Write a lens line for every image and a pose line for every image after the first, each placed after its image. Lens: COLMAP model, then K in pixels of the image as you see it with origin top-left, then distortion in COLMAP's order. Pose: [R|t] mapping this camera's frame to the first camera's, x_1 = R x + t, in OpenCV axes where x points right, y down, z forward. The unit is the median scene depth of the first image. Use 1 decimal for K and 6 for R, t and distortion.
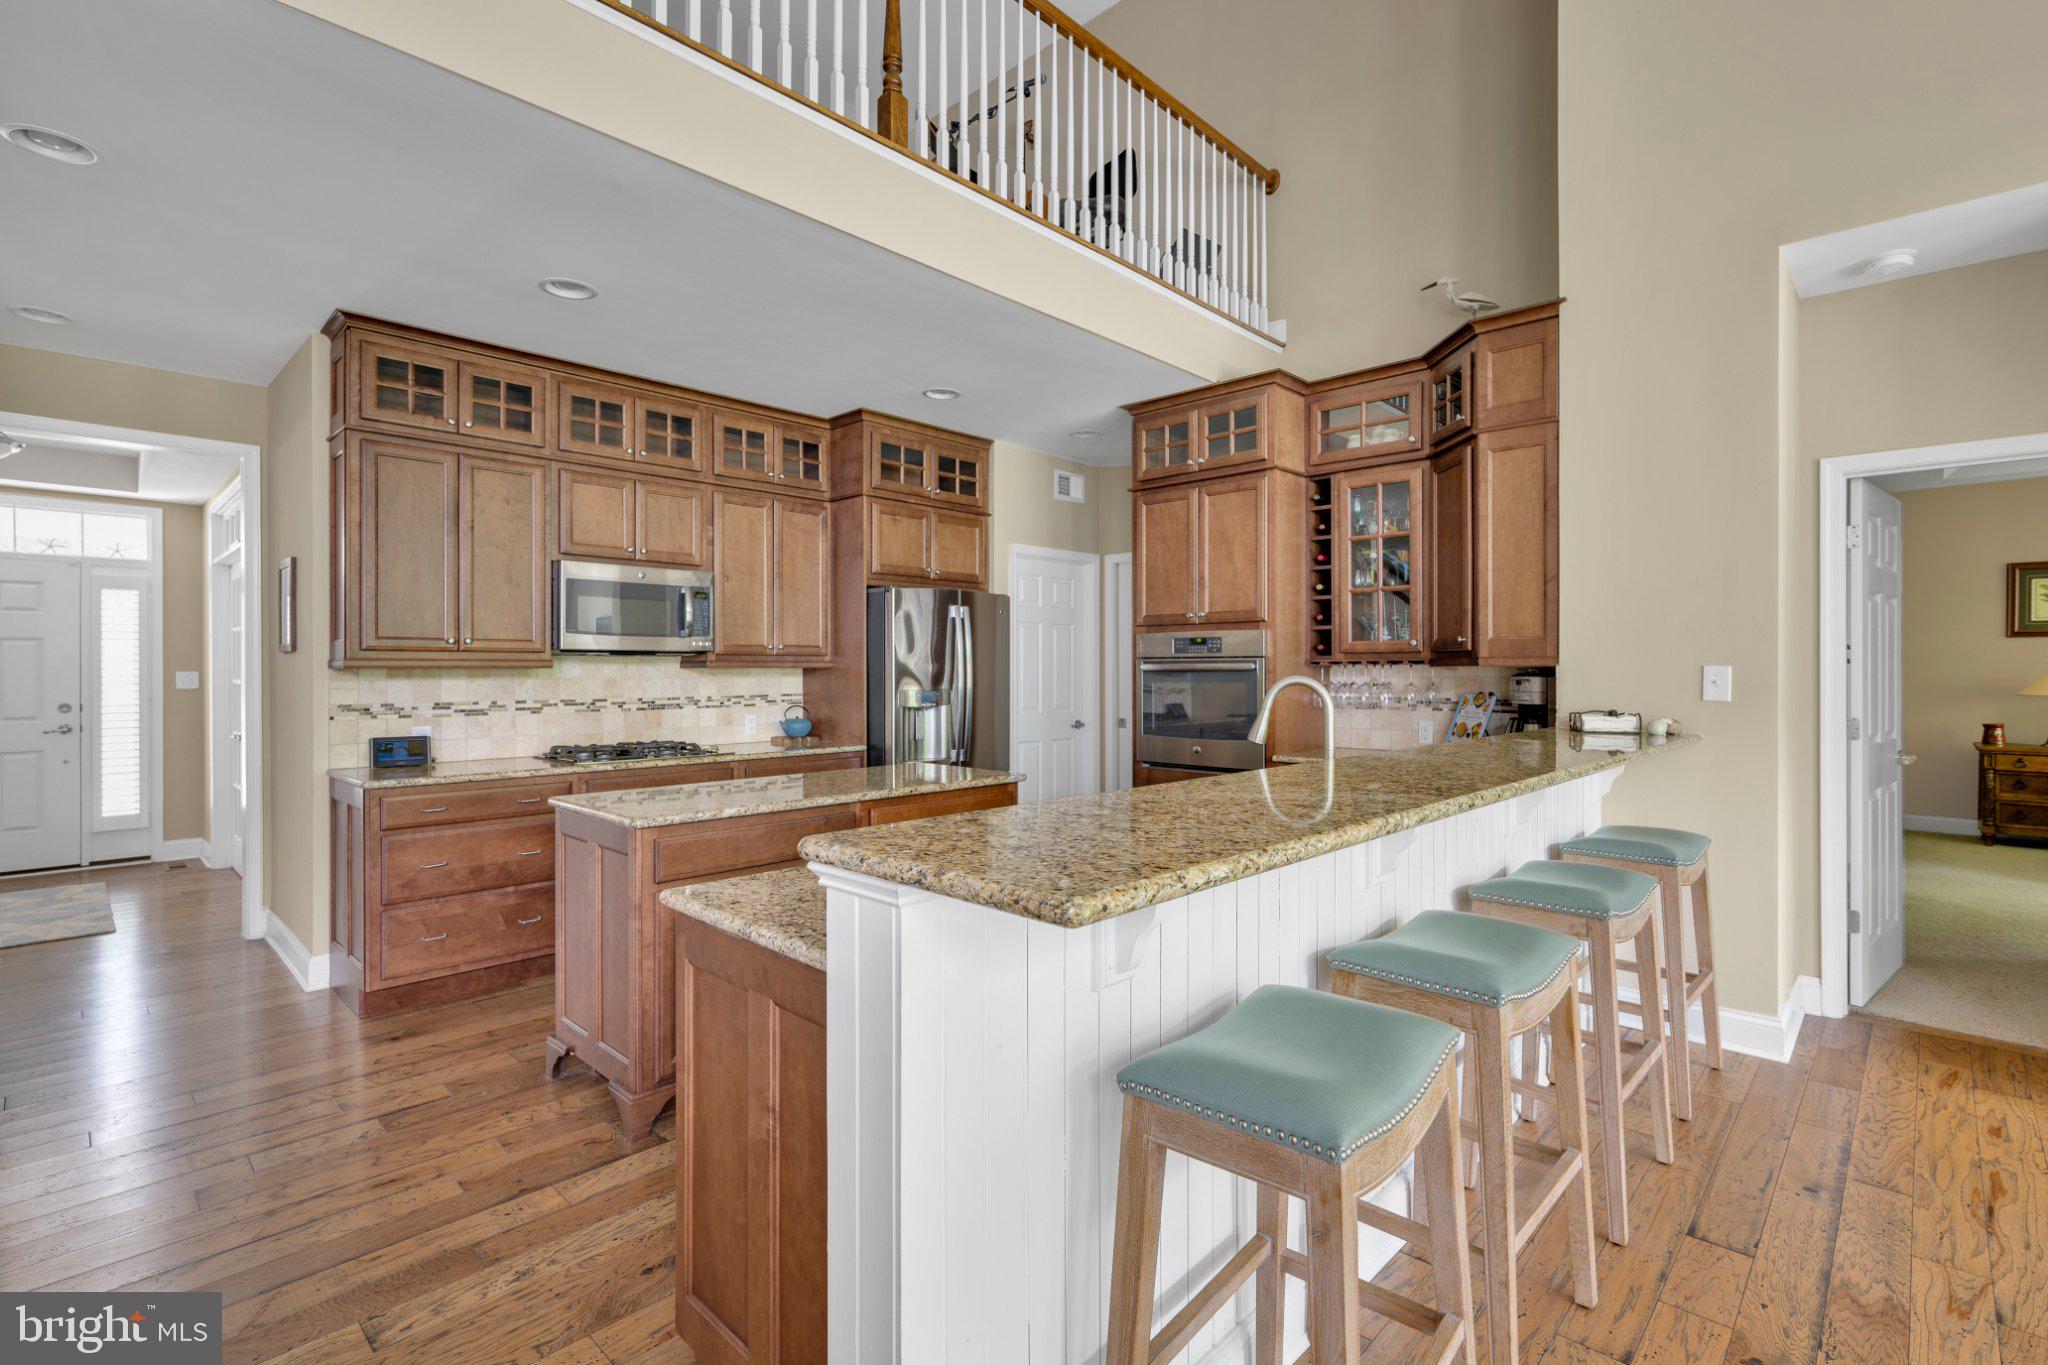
lens RADIAL K [[939.1, 0, 1018.2], [0, 939.1, 670.7], [0, 0, 1]] dist [-0.001233, 0.000037]
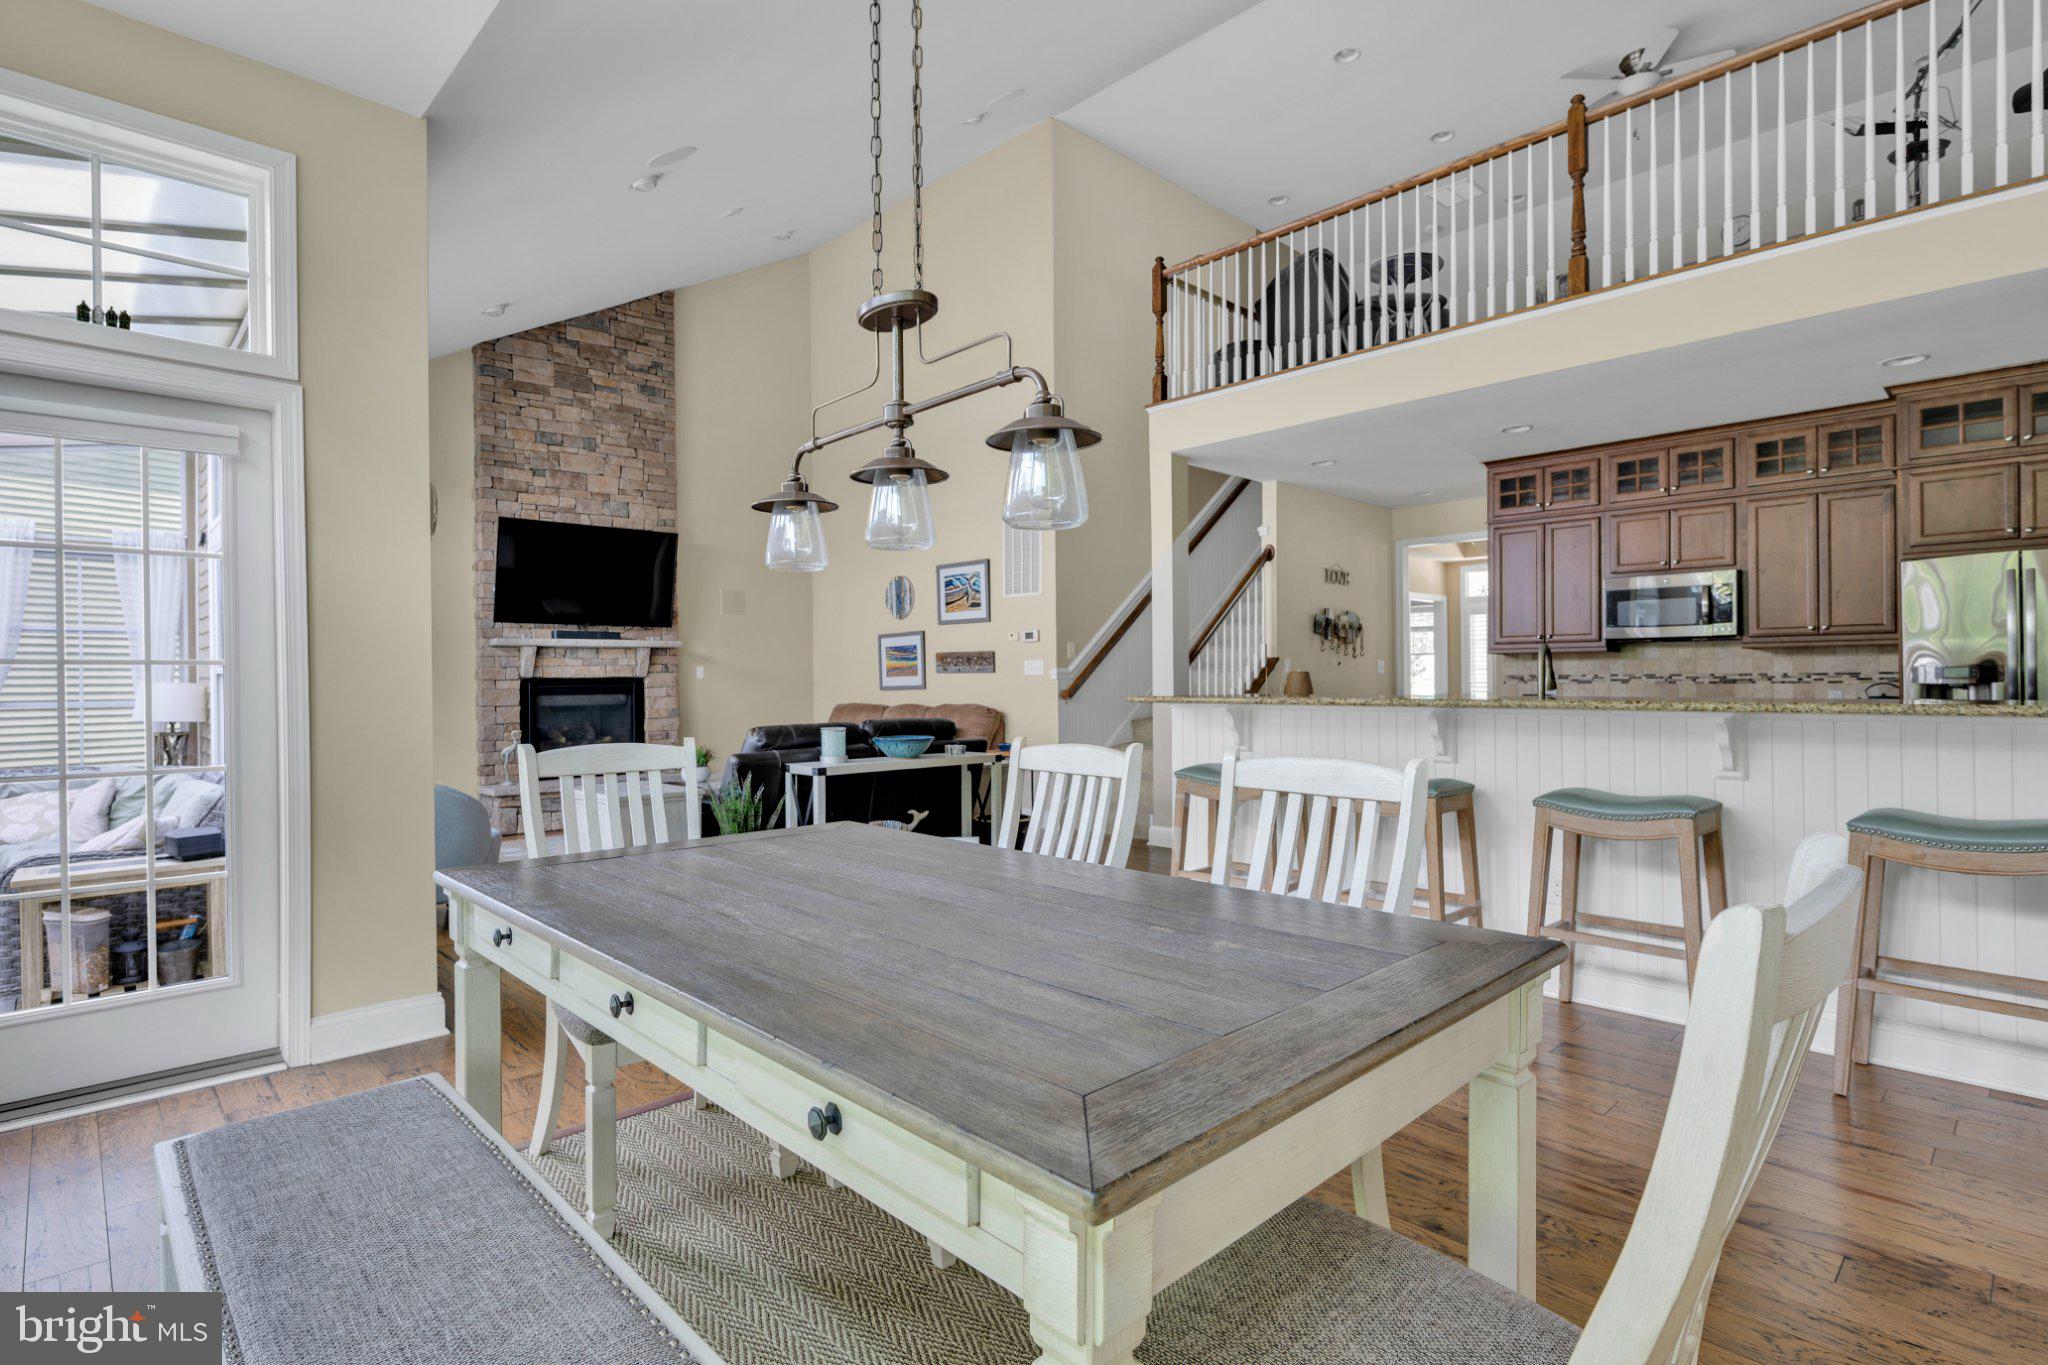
lens RADIAL K [[1010.9, 0, 1017.5], [0, 1010.9, 670.5], [0, 0, 1]] dist [-0.000650, 0.000026]
pose [[-0.037317, -0.005945, -0.999286, 1.065524], [0.007052, 0.999956, -0.006213, 0.028326], [0.999279, -0.007279, -0.037274, 0.123064]]
